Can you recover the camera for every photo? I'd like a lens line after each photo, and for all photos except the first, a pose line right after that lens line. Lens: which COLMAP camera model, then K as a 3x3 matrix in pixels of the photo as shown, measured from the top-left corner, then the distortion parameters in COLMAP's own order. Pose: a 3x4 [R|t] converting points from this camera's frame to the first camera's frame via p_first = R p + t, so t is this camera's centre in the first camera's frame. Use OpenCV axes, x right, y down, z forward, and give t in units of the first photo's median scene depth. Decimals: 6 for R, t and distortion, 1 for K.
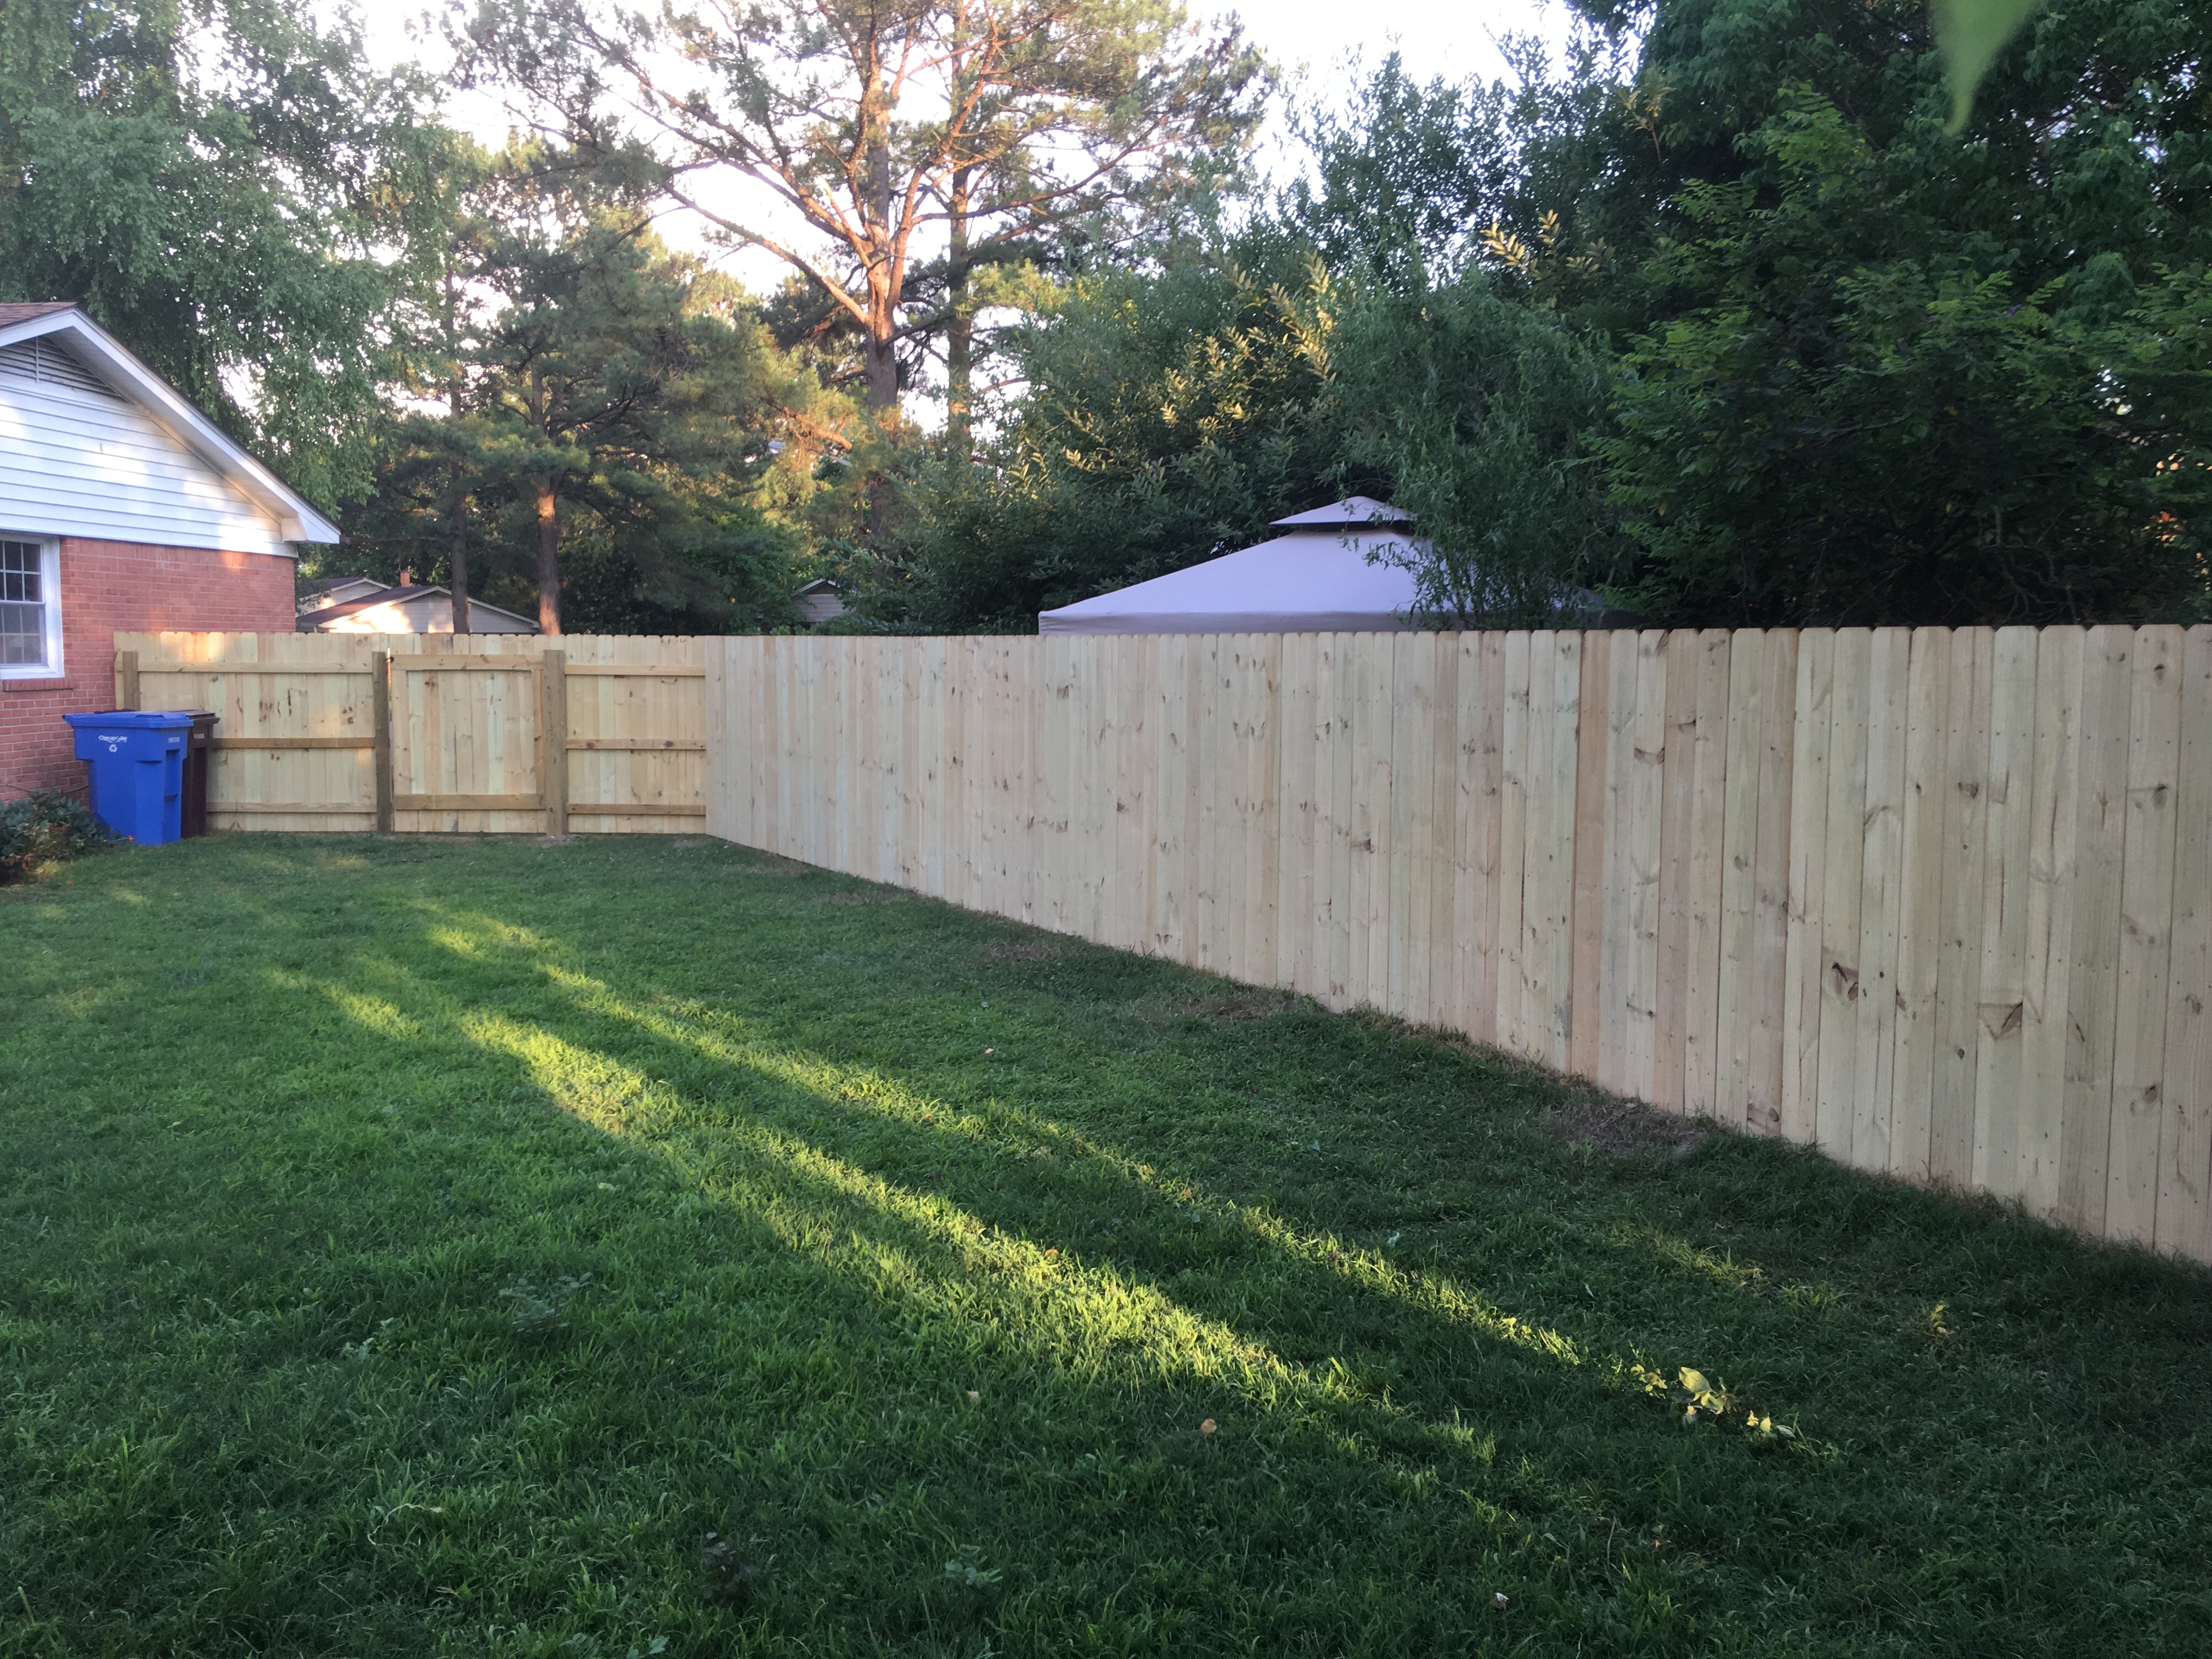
lens RADIAL K [[1920.4, 0, 1056.8], [0, 1920.4, 799.3], [0, 0, 1]] dist [0.135741, -0.193058]
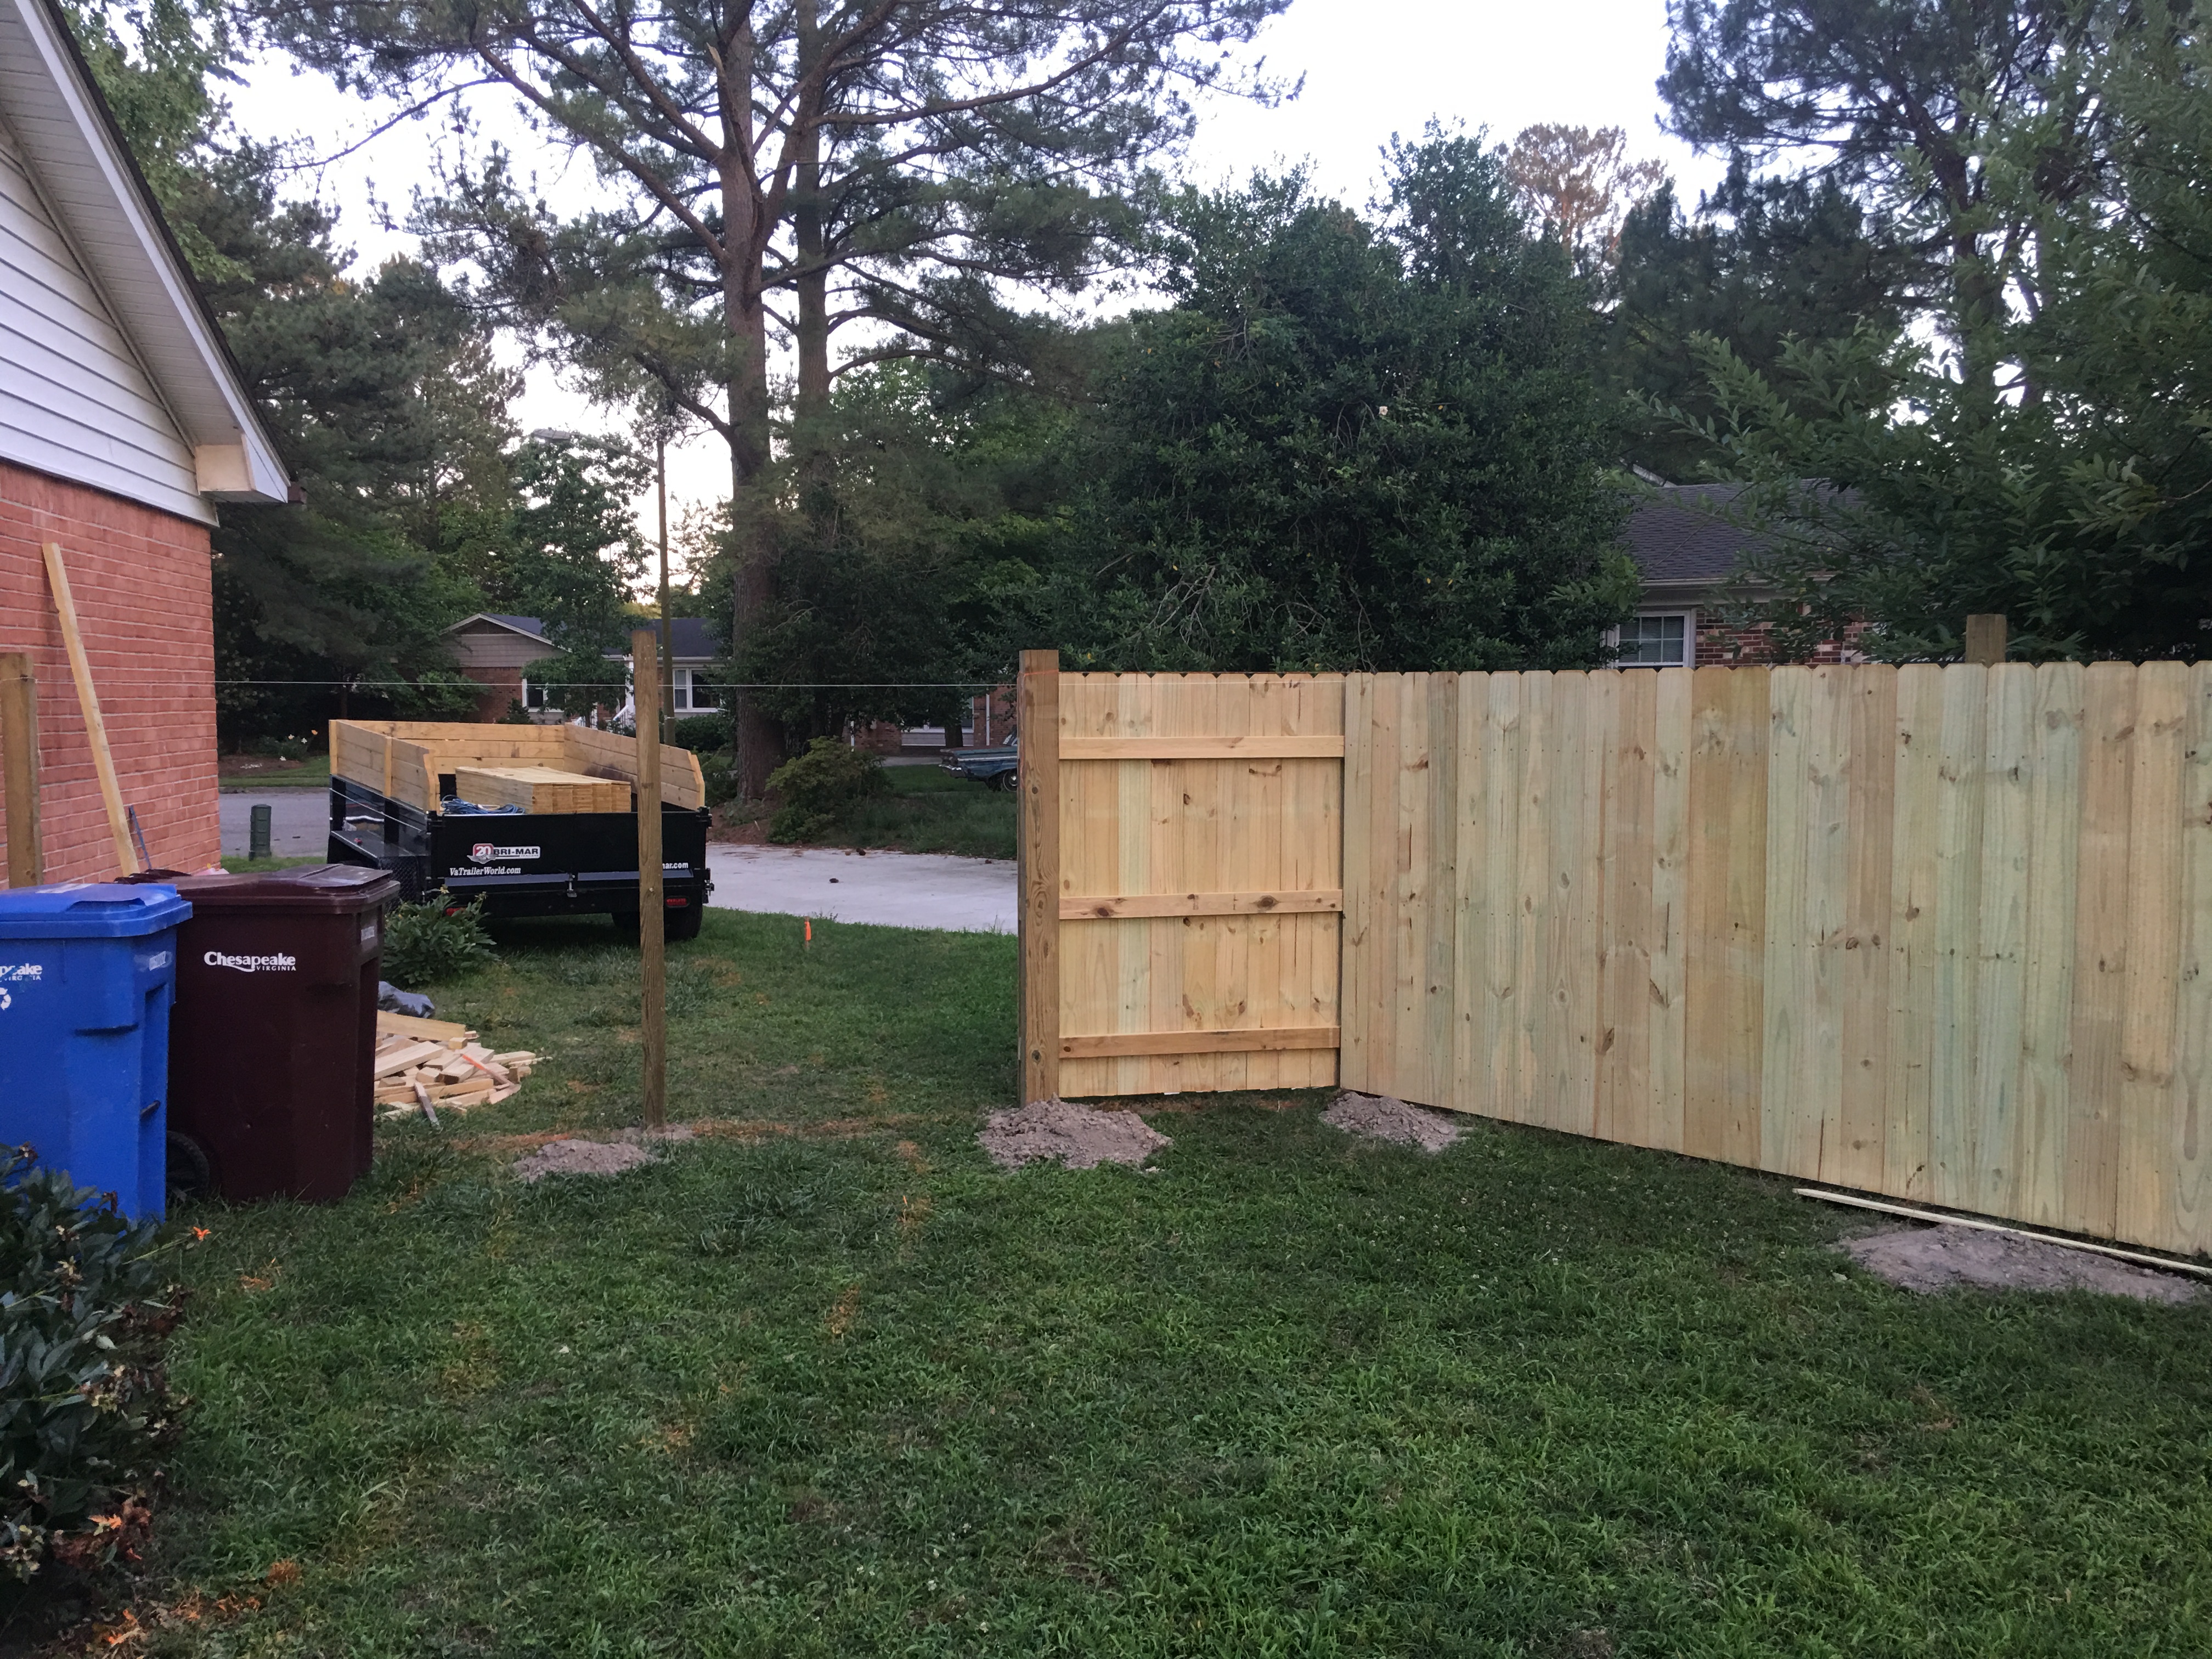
lens RADIAL K [[1920.4, 0, 1056.8], [0, 1920.4, 799.3], [0, 0, 1]] dist [0.135741, -0.193058]
pose [[0.970609, -0.020080, 0.239822, -0.360918], [0.025492, 0.999485, -0.019487, -0.045890], [-0.239307, 0.025028, 0.970621, 0.550936]]
